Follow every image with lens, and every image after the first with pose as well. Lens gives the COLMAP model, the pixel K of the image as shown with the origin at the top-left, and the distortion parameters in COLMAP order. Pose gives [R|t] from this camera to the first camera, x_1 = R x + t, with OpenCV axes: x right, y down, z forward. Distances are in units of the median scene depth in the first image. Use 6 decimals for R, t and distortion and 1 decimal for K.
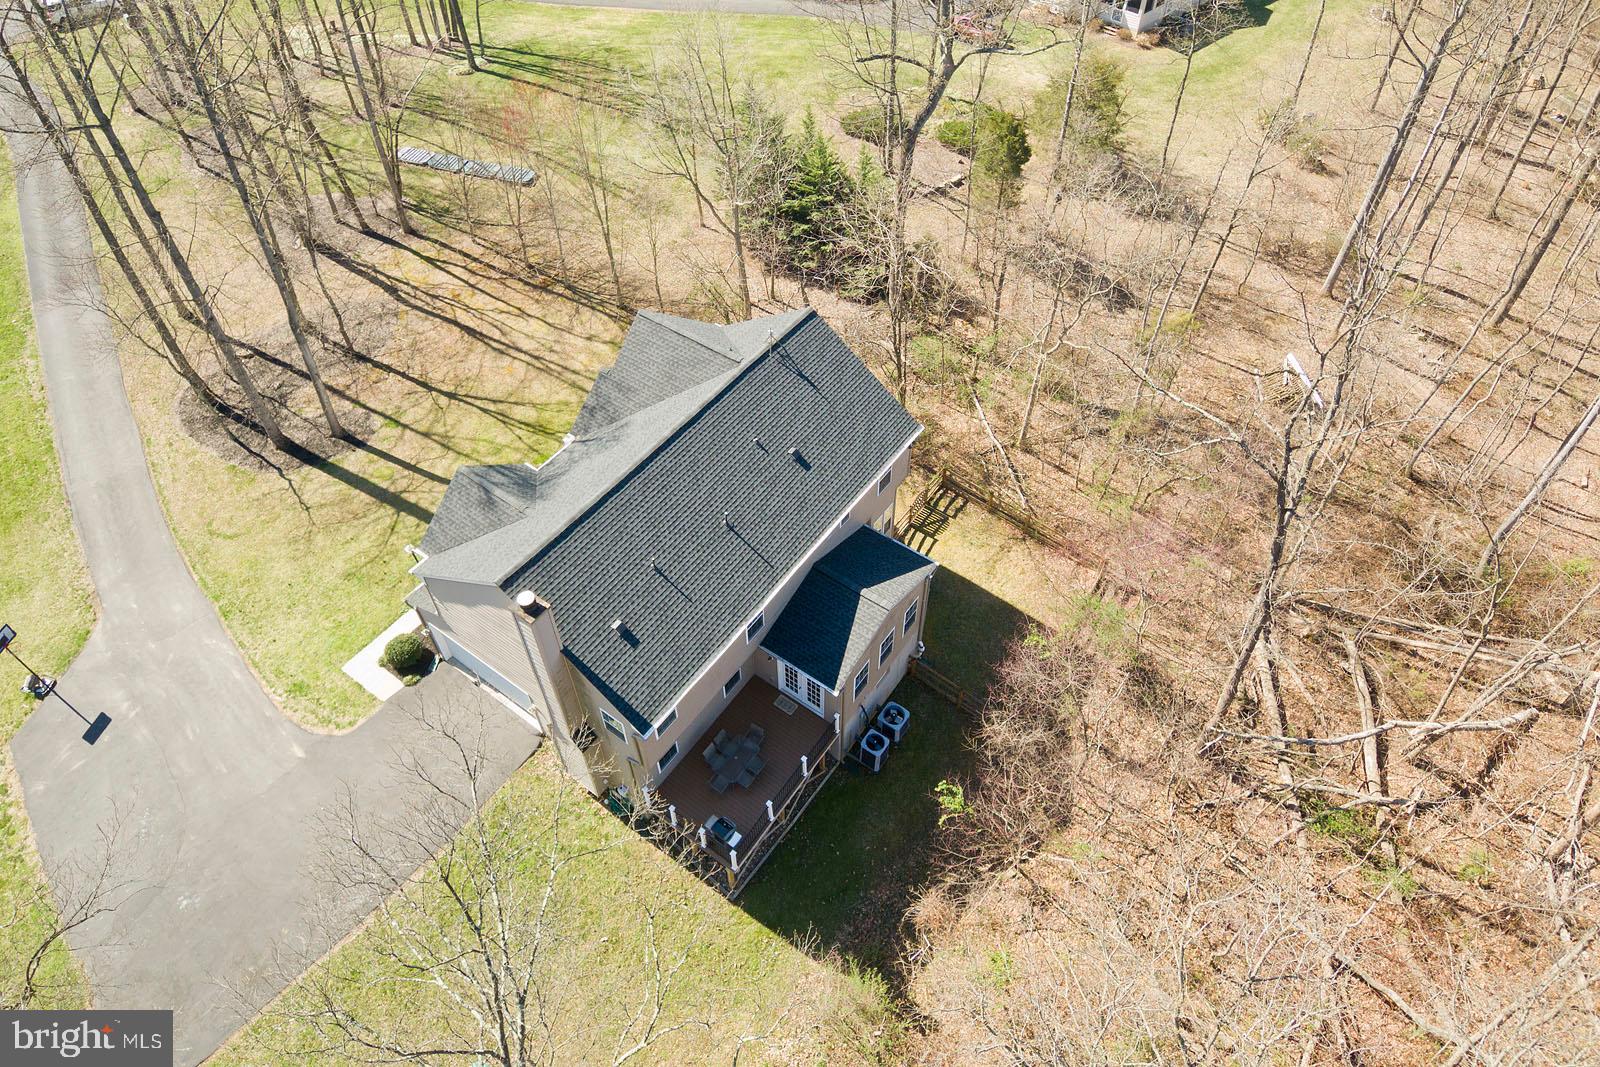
lens RADIAL K [[989.9, 0, 792.0], [0, 989.9, 460.7], [0, 0, 1]] dist [0.054568, -0.079665]
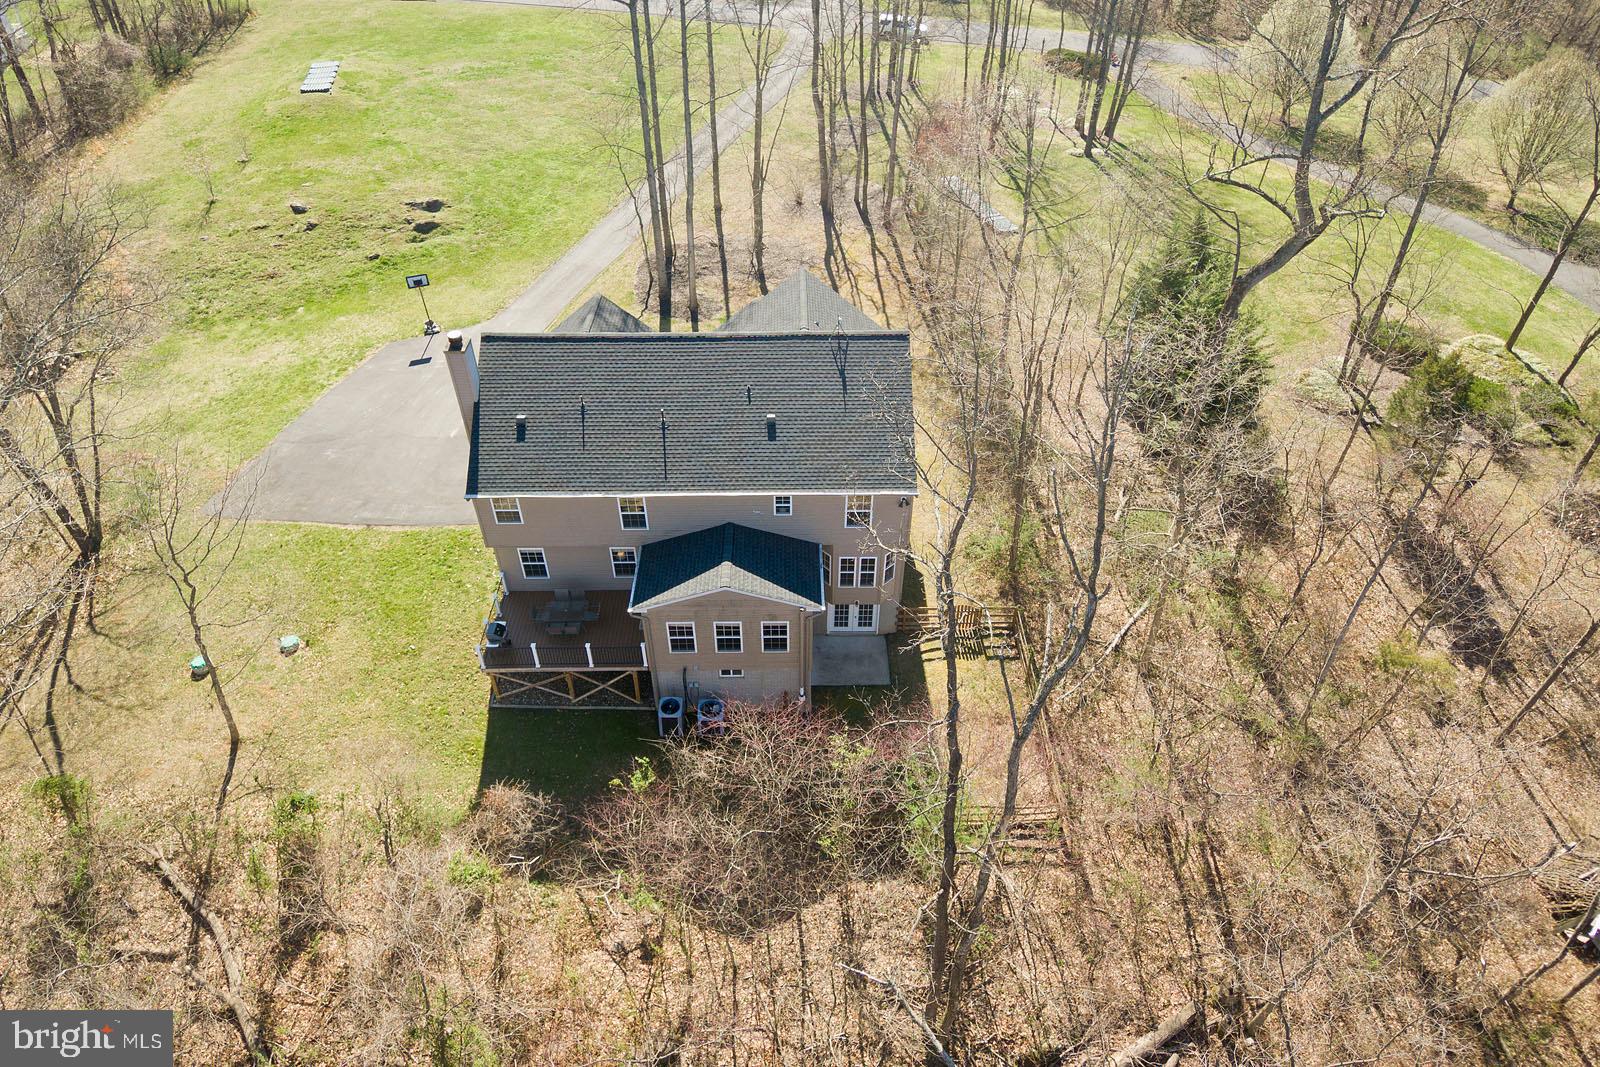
lens RADIAL K [[950.3, 0, 781.8], [0, 950.3, 485.8], [0, 0, 1]] dist [0.044279, -0.063181]
pose [[0.586947, 0.521202, -0.619550, 0.481503], [-0.588135, 0.800380, 0.116142, -0.054066], [0.556409, 0.296209, 0.776318, 0.199346]]
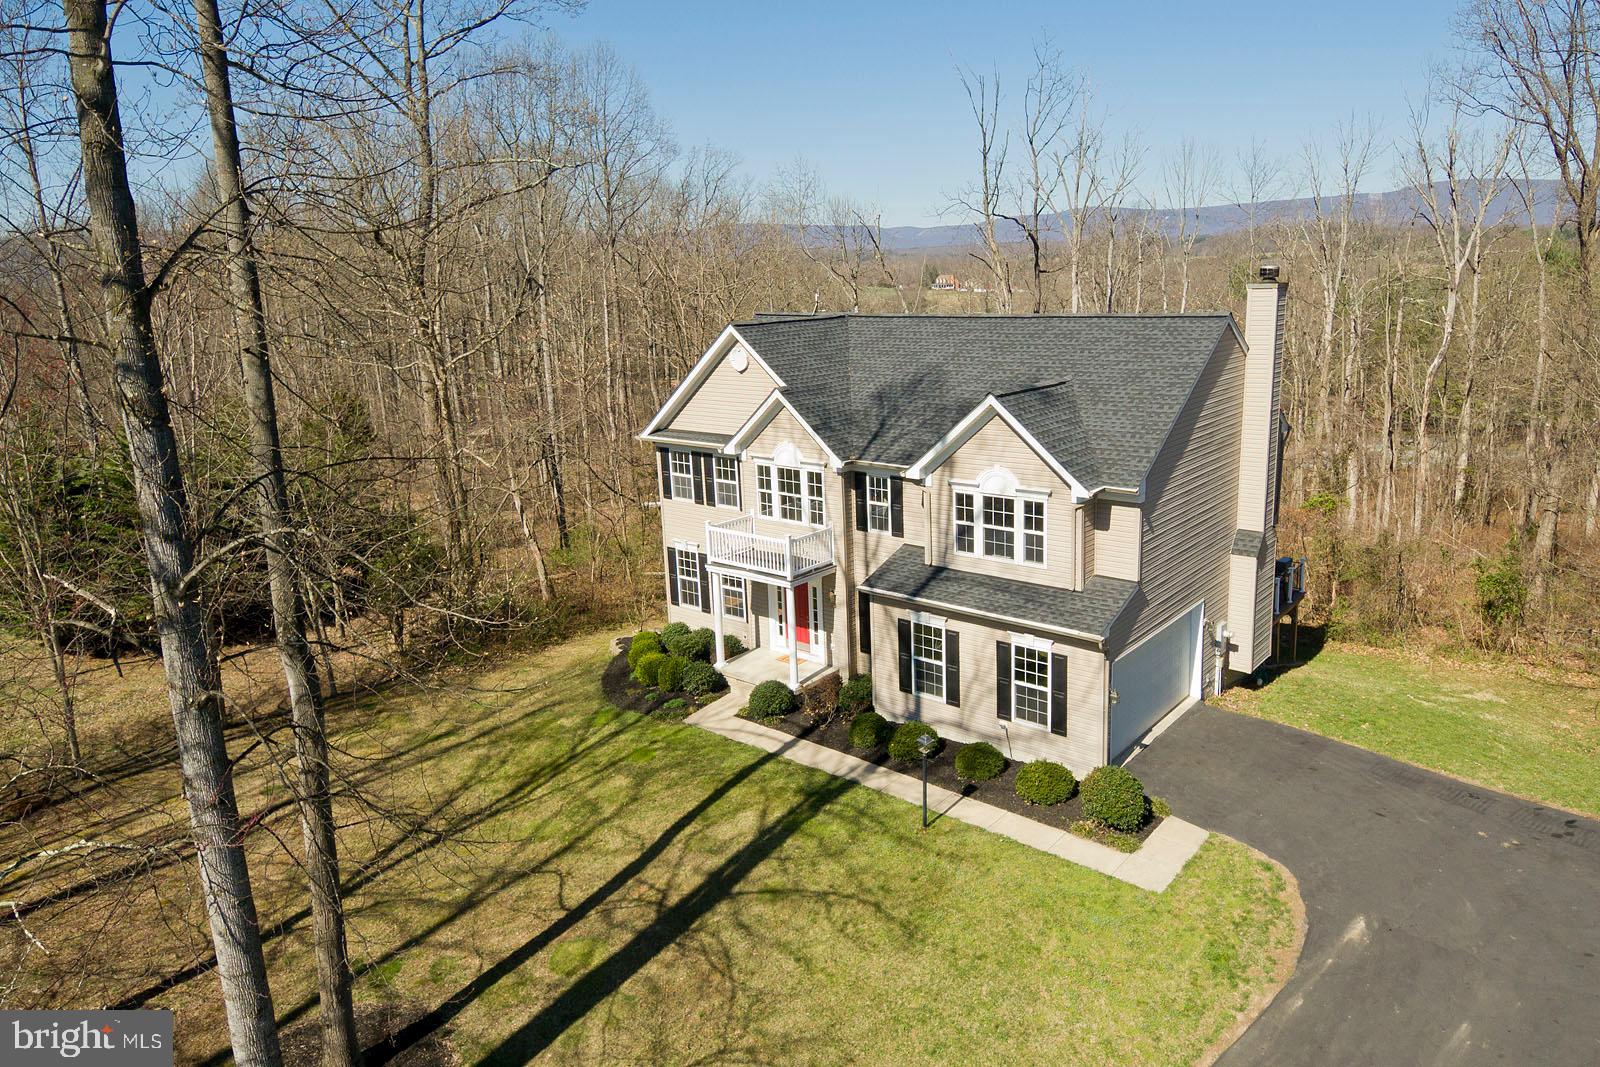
lens RADIAL K [[1079.6, 0, 858.3], [0, 1079.6, 468.3], [0, 0, 1]] dist [0.058248, -0.059473]
pose [[0.038169, -0.173758, 0.984048, -0.766773], [0.743863, 0.662496, 0.088127, -0.065145], [-0.667241, 0.728634, 0.154539, 0.712092]]
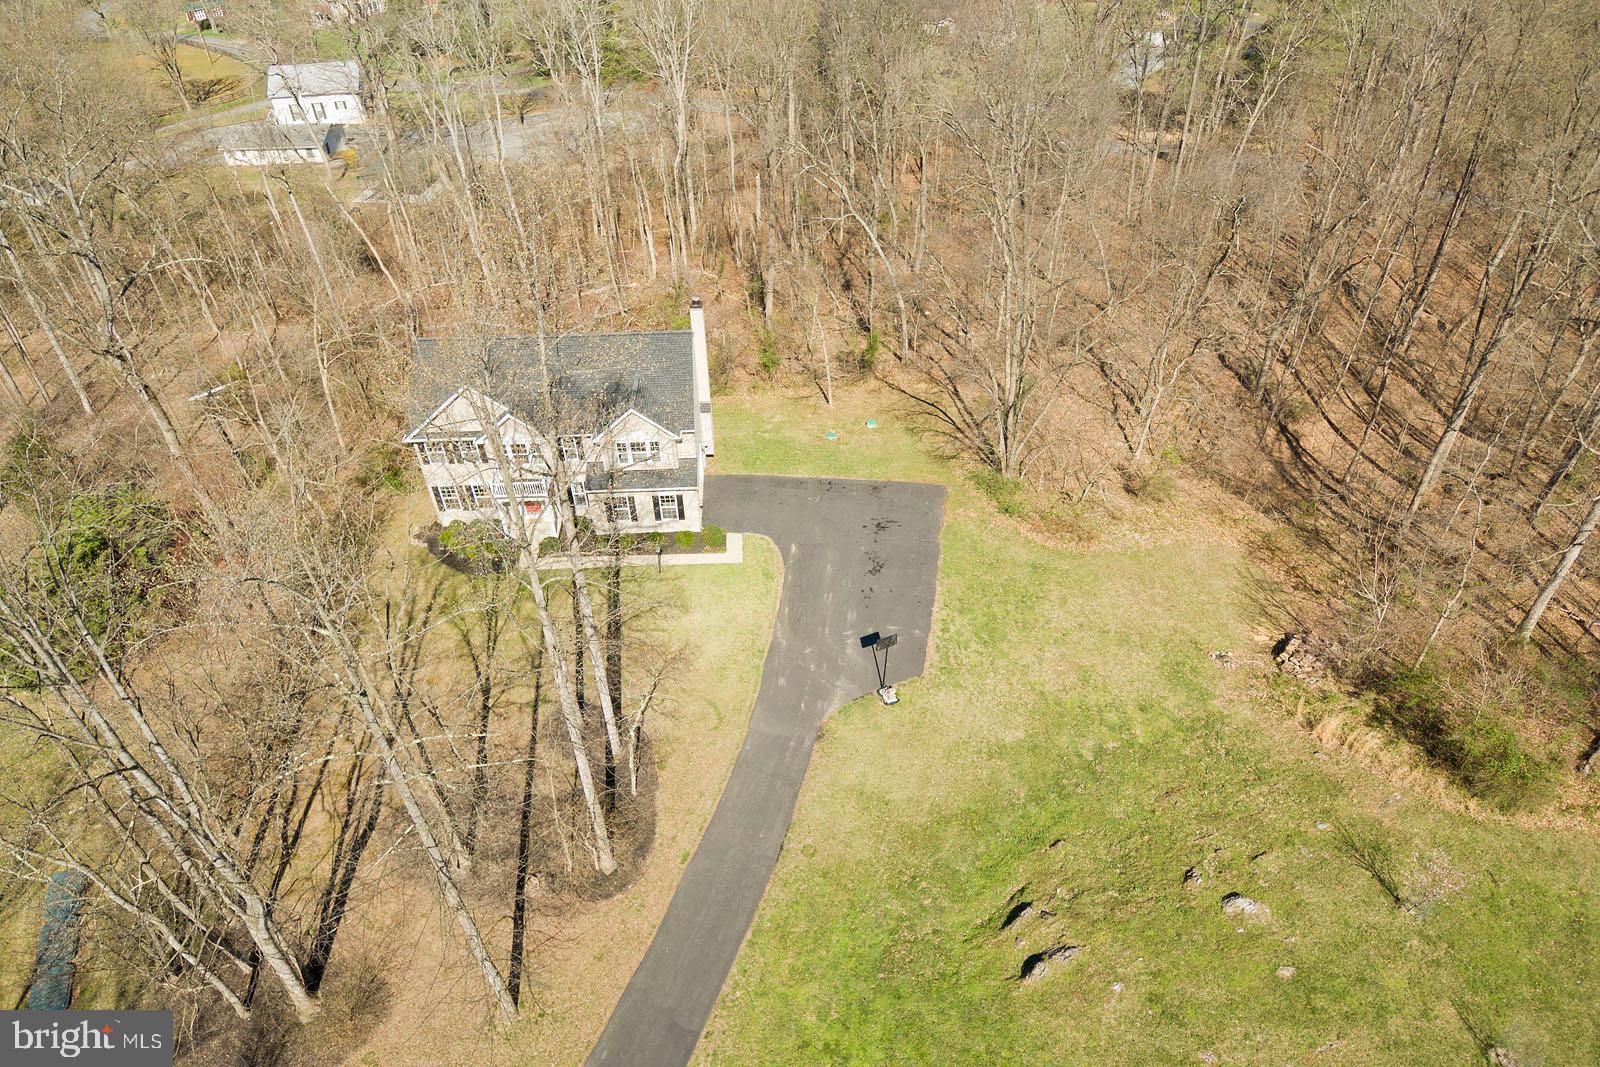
lens RADIAL K [[989.9, 0, 798.4], [0, 989.9, 545.0], [0, 0, 1]] dist [0.054568, -0.079665]
pose [[-0.622837, -0.489666, 0.610165, -1.150845], [0.583241, 0.229203, 0.779292, -0.747145], [-0.521445, 0.841245, 0.142837, 0.591341]]
